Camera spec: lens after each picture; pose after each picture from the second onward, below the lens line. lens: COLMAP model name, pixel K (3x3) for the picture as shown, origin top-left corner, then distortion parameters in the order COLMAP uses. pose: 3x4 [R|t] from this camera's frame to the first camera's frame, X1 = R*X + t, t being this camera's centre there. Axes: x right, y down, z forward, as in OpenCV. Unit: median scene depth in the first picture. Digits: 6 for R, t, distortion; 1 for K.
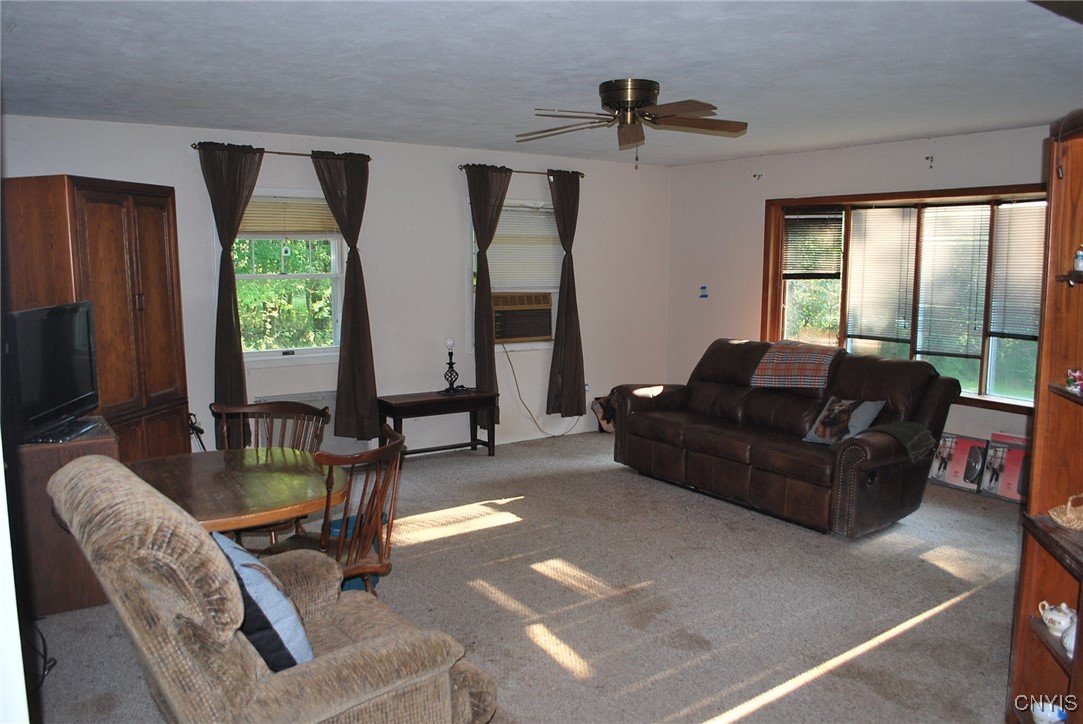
lens RADIAL K [[858.8, 0, 543.4], [0, 858.8, 369.0], [0, 0, 1]] dist [-0.082246, 0.012844]
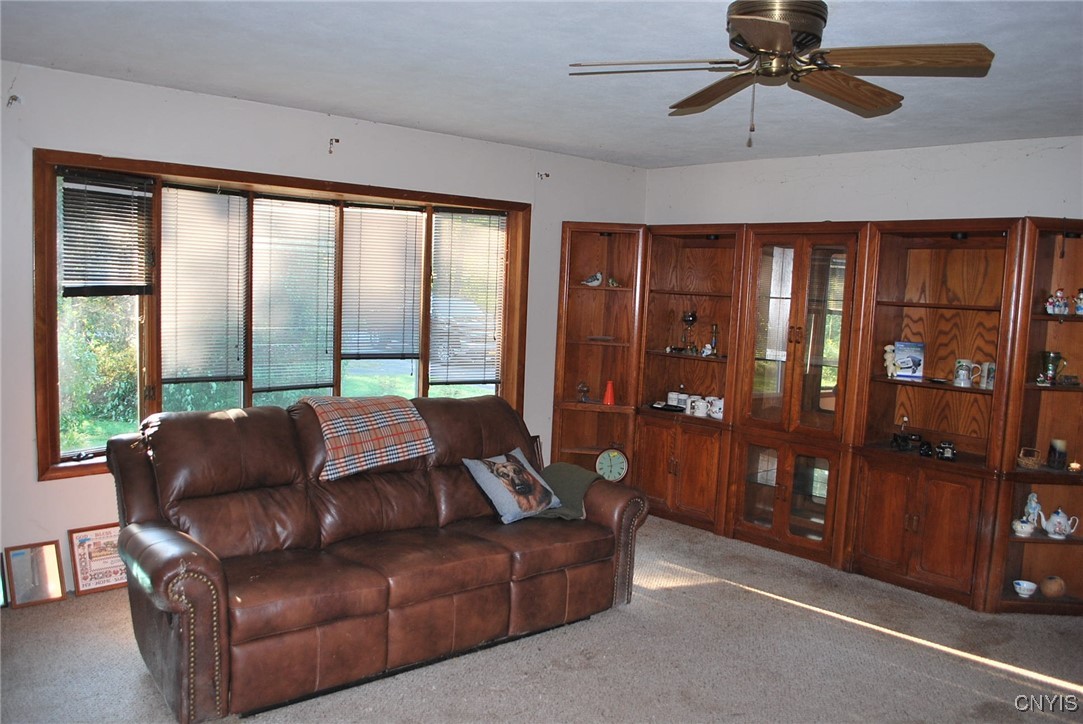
lens RADIAL K [[858.8, 0, 543.4], [0, 858.8, 369.0], [0, 0, 1]] dist [-0.082246, 0.012844]
pose [[-0.116785, -0.106649, 0.987414, -0.356044], [0.081510, 0.989834, 0.116551, -0.113223], [-0.989807, 0.094095, -0.106905, 0.881314]]
